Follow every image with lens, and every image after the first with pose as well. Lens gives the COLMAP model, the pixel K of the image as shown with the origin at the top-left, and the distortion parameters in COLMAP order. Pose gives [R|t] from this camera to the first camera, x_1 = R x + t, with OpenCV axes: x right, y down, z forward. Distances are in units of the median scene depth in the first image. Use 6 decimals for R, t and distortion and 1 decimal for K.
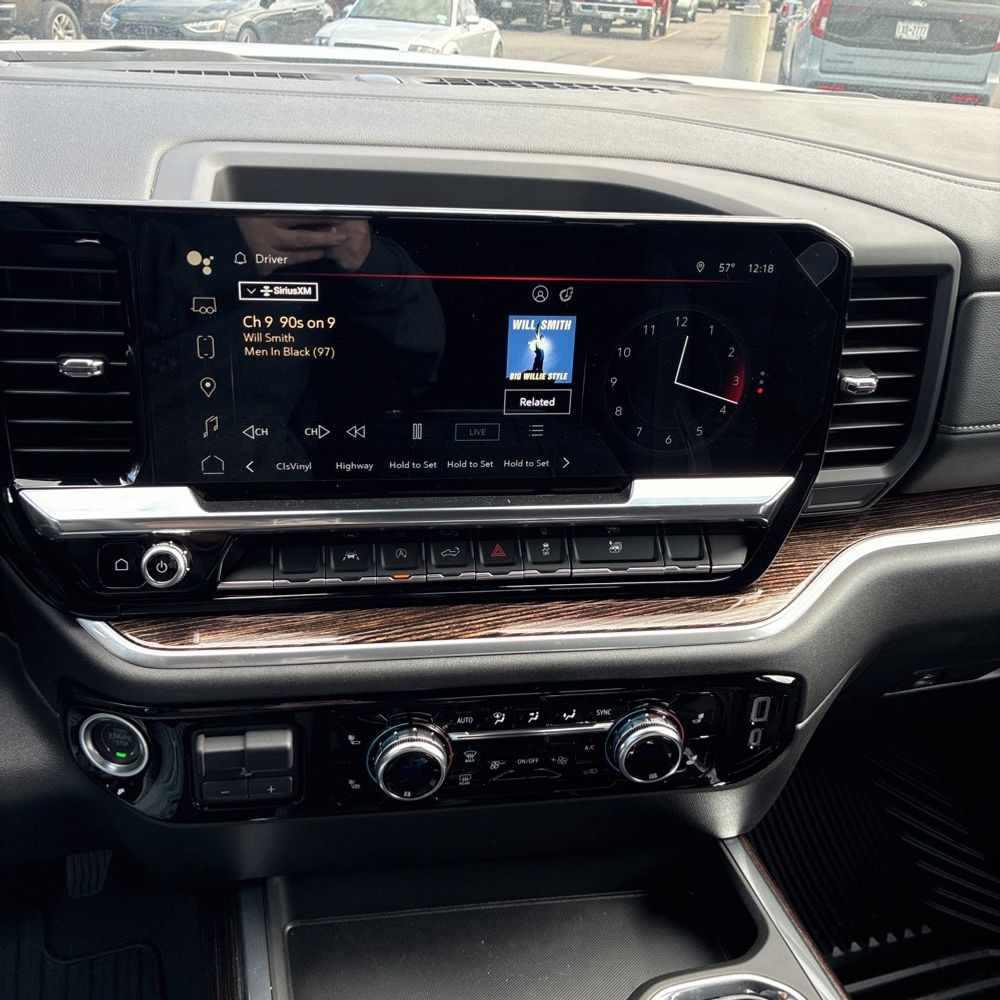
lens RADIAL K [[1004.8, 0, 505.3], [0, 1004.8, 482.0], [0, 0, 1]] dist [0.017880, 0.000000]
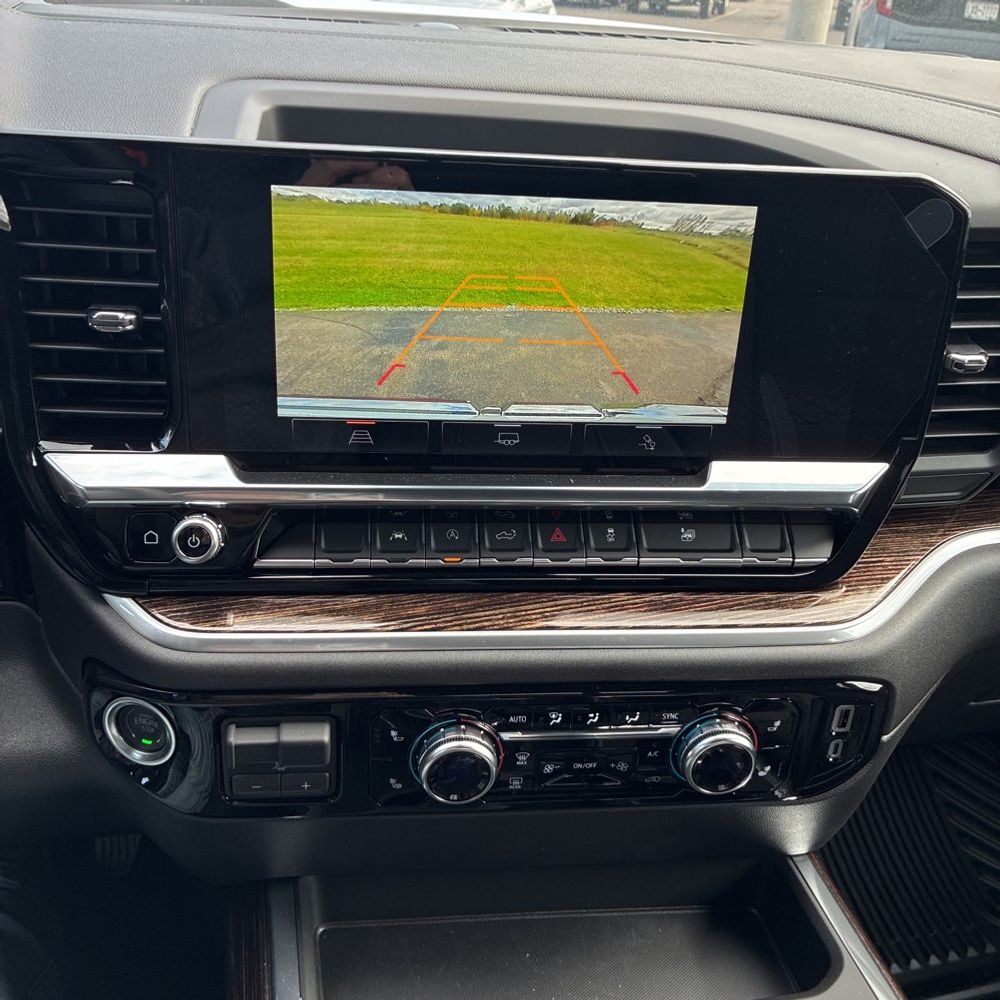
lens RADIAL K [[1004.8, 0, 504.8], [0, 1004.8, 479.3], [0, 0, 1]] dist [0.017880, 0.000000]
pose [[0.998722, 0.028863, -0.041485, -0.019706], [-0.028214, 0.999472, 0.016138, 0.004674], [0.041929, -0.014946, 0.999009, 0.087384]]
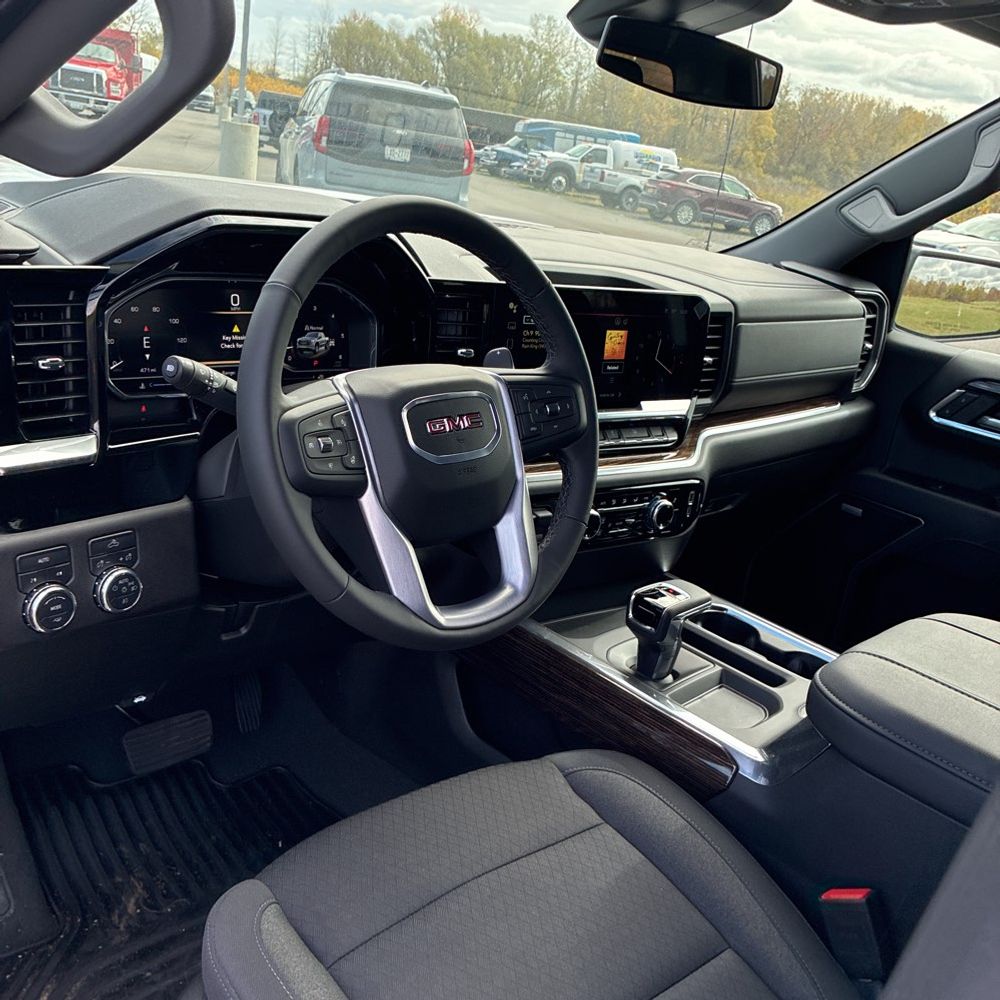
lens RADIAL K [[1004.8, 0, 498.4], [0, 1004.8, 502.2], [0, 0, 1]] dist [0.017880, 0.000000]
pose [[0.881347, -0.084627, 0.464829, -1.290115], [0.116617, 0.992353, -0.040445, 0.289971], [-0.457852, 0.089853, 0.884476, -0.914278]]
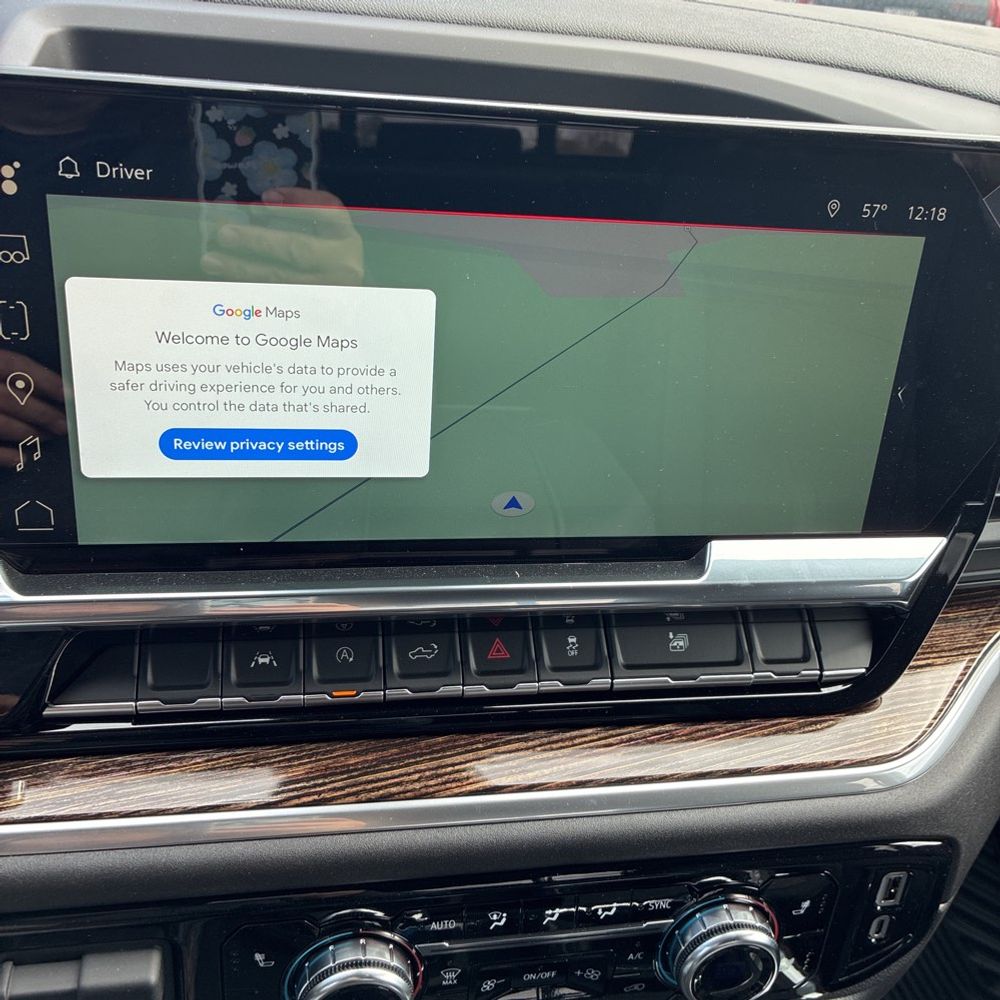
lens RADIAL K [[1004.8, 0, 506.0], [0, 1004.8, 473.6], [0, 0, 1]] dist [0.017880, 0.000000]
pose [[0.999372, 0.015828, 0.031702, -0.024472], [-0.016076, 0.999842, 0.007584, -0.048228], [-0.031576, -0.008088, 0.999469, 0.360398]]
